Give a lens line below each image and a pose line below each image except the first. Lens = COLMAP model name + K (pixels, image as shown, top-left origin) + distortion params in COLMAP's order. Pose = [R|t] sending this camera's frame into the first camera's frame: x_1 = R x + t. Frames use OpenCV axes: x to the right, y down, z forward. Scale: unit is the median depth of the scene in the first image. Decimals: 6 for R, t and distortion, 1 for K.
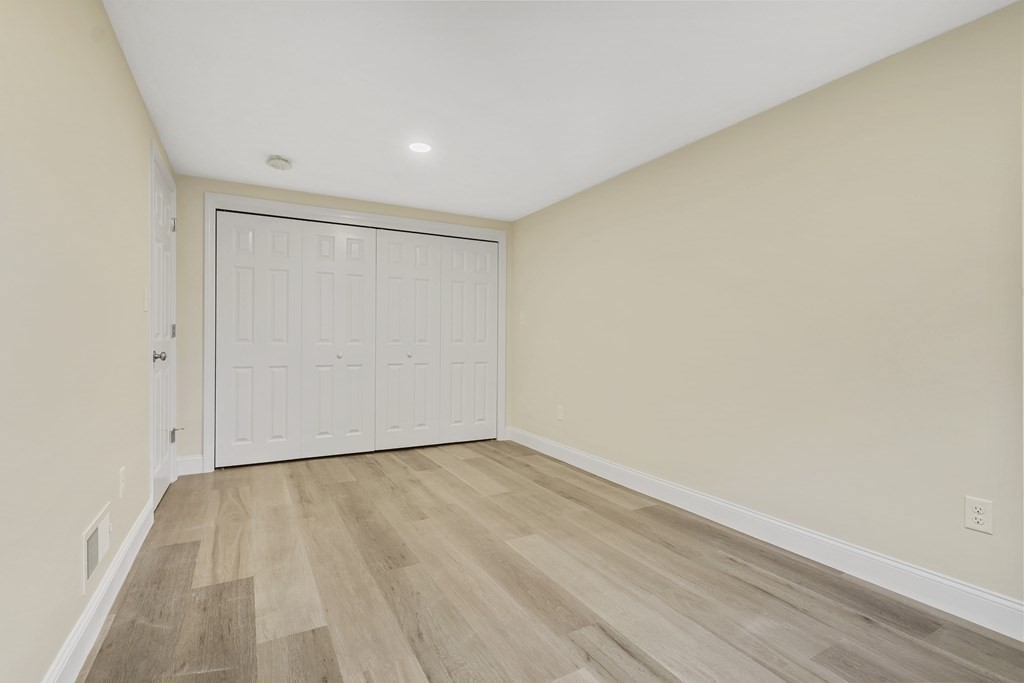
lens RADIAL K [[474.4, 0, 512.0], [0, 474.4, 341.5], [0, 0, 1]] dist [-0.003803, 0.005546]
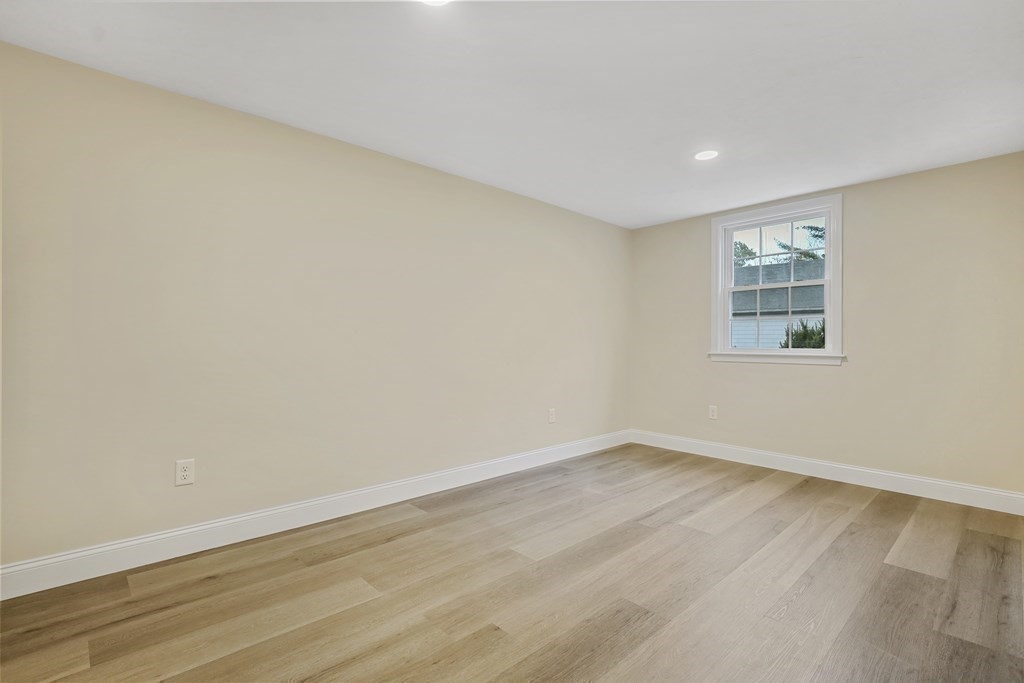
lens RADIAL K [[474.4, 0, 512.0], [0, 474.4, 341.5], [0, 0, 1]] dist [-0.003803, 0.005546]
pose [[-0.242180, -0.007748, 0.970200, -1.001112], [-0.003761, 0.999968, 0.007047, -0.017169], [-0.970224, -0.001942, -0.242201, 1.412580]]
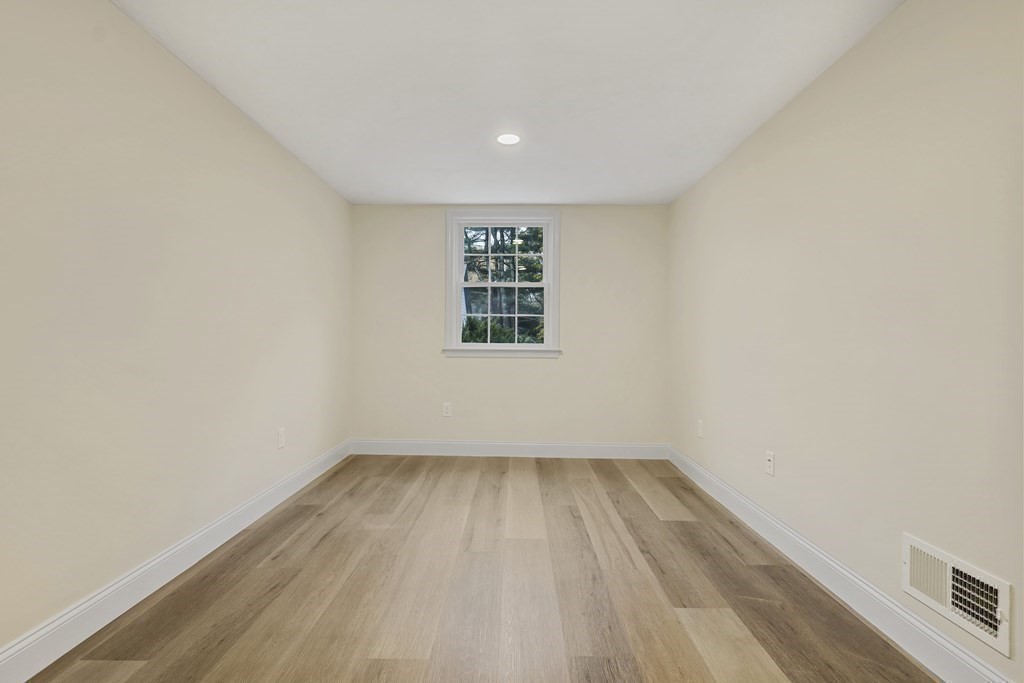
lens RADIAL K [[474.4, 0, 512.0], [0, 474.4, 341.5], [0, 0, 1]] dist [-0.003803, 0.005546]
pose [[-0.867573, -0.018480, 0.496966, -0.466341], [-0.014117, 0.999822, 0.012533, -0.014162], [-0.497109, 0.003858, -0.867679, 1.656687]]
